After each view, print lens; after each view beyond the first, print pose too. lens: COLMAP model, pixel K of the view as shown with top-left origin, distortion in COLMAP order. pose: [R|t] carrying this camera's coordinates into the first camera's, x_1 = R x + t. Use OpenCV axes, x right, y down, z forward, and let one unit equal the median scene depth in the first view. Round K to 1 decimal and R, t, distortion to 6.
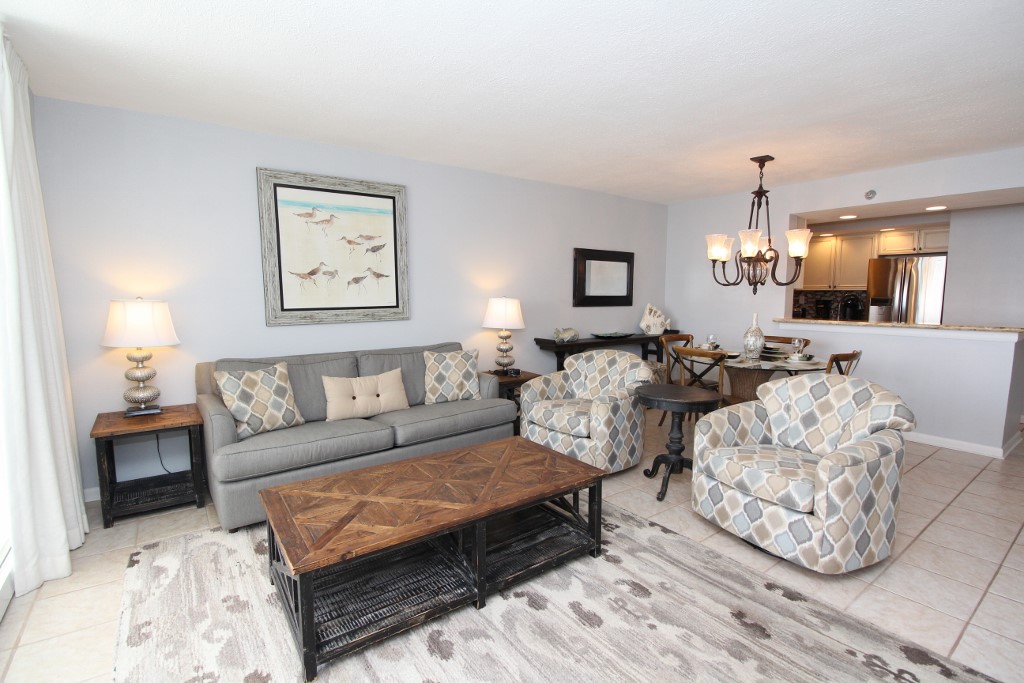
lens RADIAL K [[475.1, 0, 518.0], [0, 475.1, 339.9], [0, 0, 1]] dist [-0.005267, -0.008550]
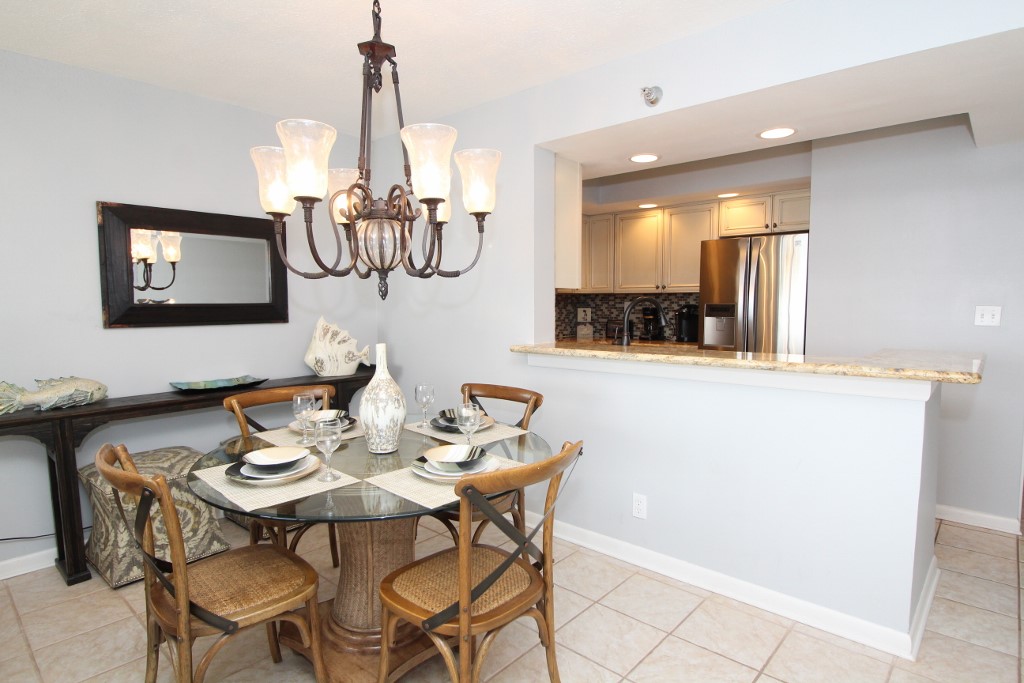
lens RADIAL K [[550.7, 0, 511.7], [0, 550.7, 344.0], [0, 0, 1]] dist [0.003118, -0.000443]
pose [[0.978791, -0.021270, 0.203756, 0.529014], [0.024707, 0.999592, -0.014337, -0.049219], [-0.203368, 0.019067, 0.978917, 0.523271]]
